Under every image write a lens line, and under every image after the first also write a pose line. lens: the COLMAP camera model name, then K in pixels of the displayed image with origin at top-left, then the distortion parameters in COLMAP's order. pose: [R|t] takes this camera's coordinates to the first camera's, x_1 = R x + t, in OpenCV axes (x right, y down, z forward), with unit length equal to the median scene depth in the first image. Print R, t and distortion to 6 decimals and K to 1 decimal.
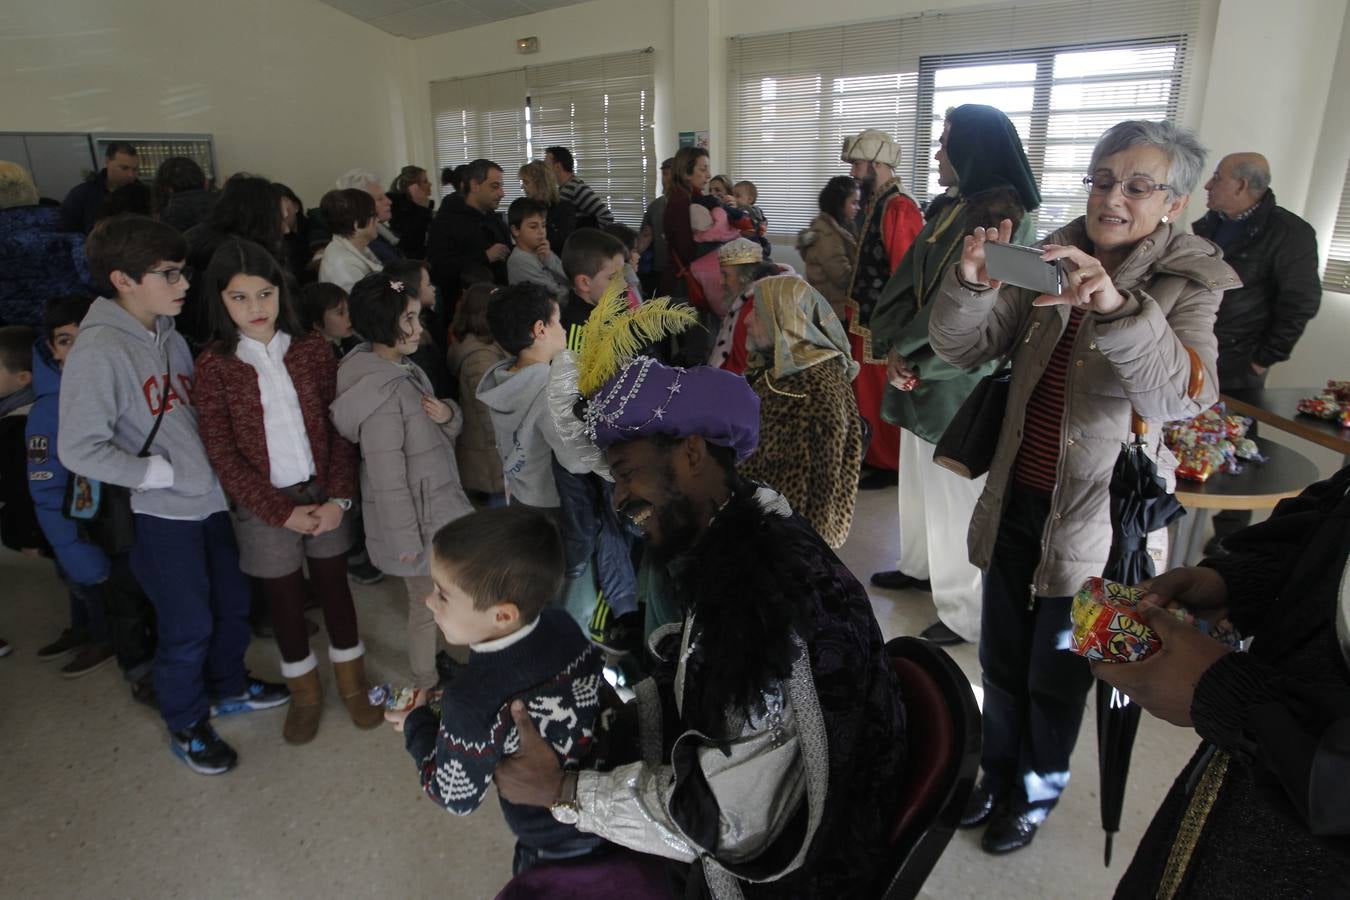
lens RADIAL K [[1095.3, 0, 675.0], [0, 1095.3, 450.0], [0, 0, 1]] dist [0.005937, 0.006295]
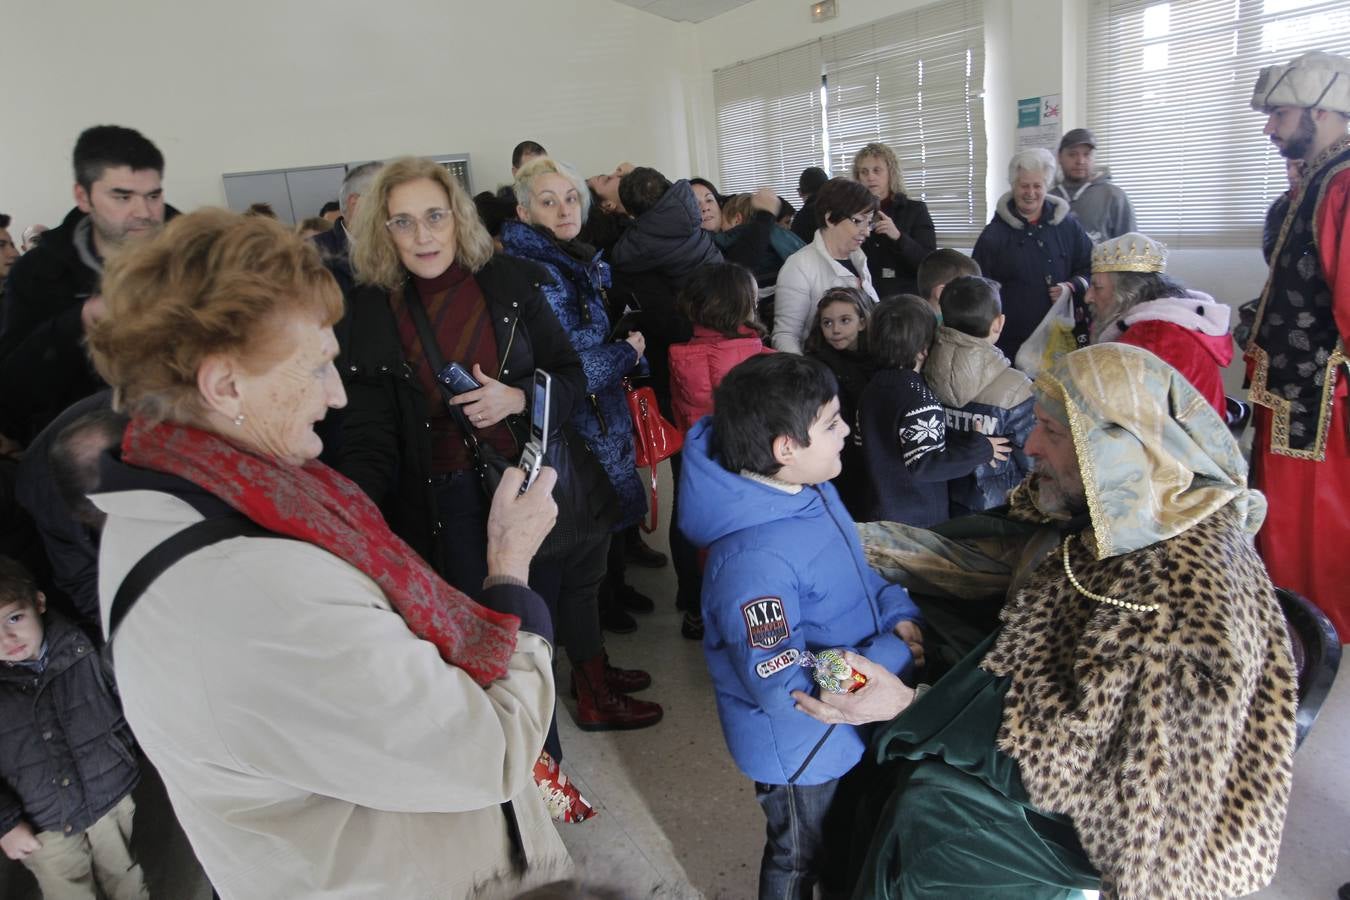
lens RADIAL K [[1095.3, 0, 675.0], [0, 1095.3, 450.0], [0, 0, 1]] dist [0.005937, 0.006295]
pose [[0.943618, 0.006647, -0.330970, 0.074220], [-0.005443, 0.999975, 0.004565, -0.111945], [0.330992, -0.002506, 0.943630, 0.461546]]
